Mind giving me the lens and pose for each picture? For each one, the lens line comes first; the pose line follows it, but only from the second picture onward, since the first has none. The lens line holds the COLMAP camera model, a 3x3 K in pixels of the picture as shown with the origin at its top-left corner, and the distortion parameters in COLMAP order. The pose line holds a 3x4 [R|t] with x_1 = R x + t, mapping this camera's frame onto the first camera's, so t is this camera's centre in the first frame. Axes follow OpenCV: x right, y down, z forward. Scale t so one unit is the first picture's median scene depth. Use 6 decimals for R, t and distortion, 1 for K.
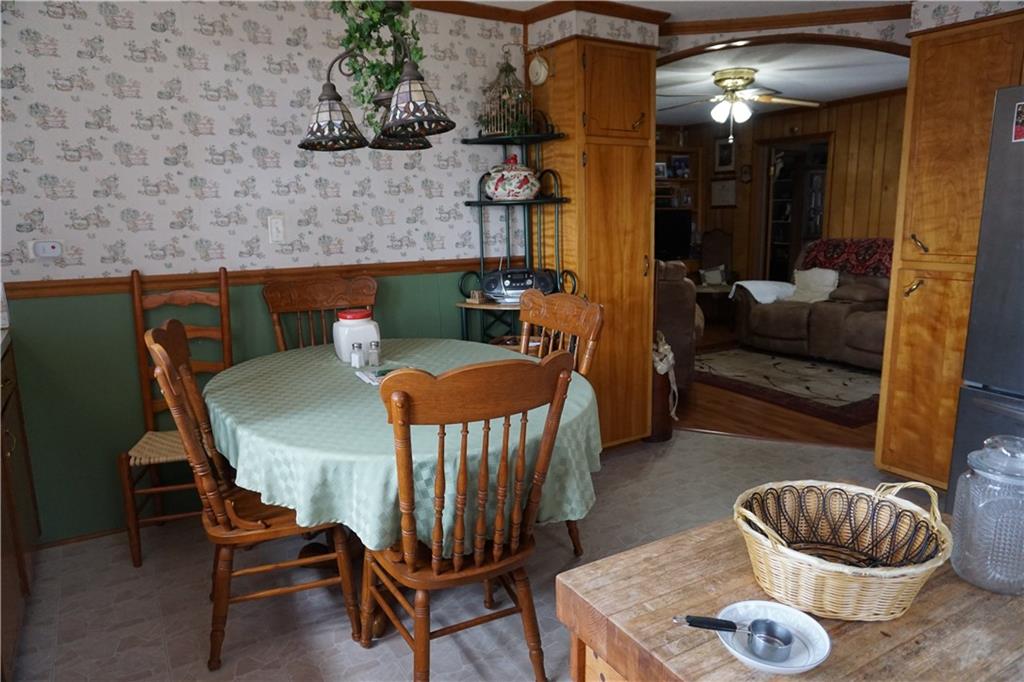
lens RADIAL K [[680.7, 0, 503.8], [0, 680.7, 343.4], [0, 0, 1]] dist [-0.048468, 0.028908]
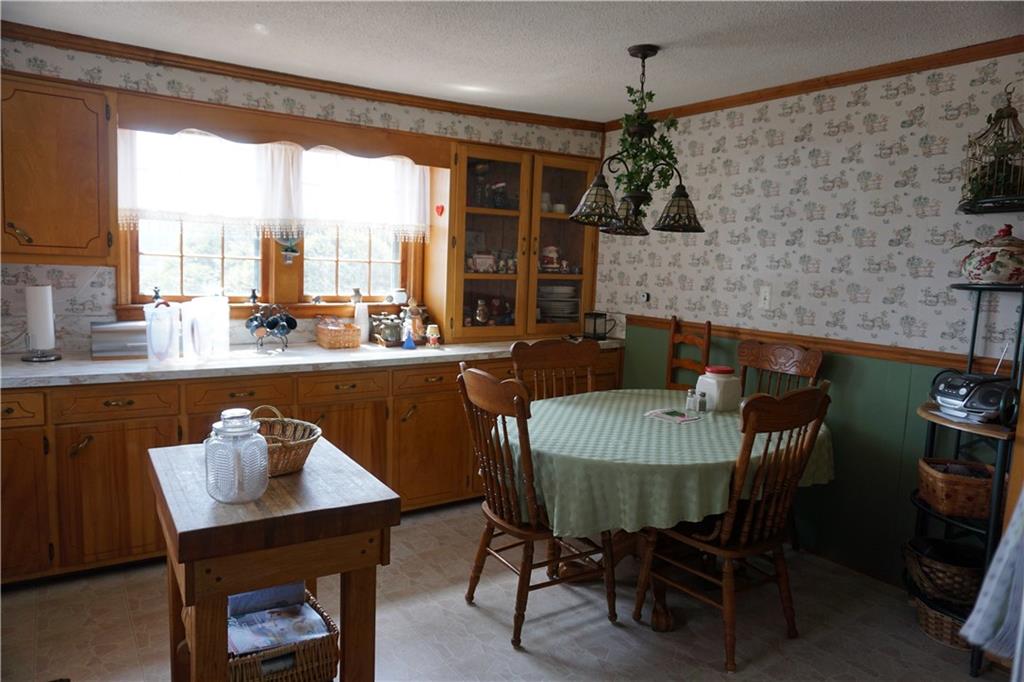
lens RADIAL K [[680.7, 0, 527.9], [0, 680.7, 348.7], [0, 0, 1]] dist [-0.048468, 0.028908]
pose [[0.080795, 0.127833, -0.988499, 0.728861], [-0.245115, 0.963834, 0.104608, -0.094658], [0.966122, 0.233844, 0.109206, 0.445864]]
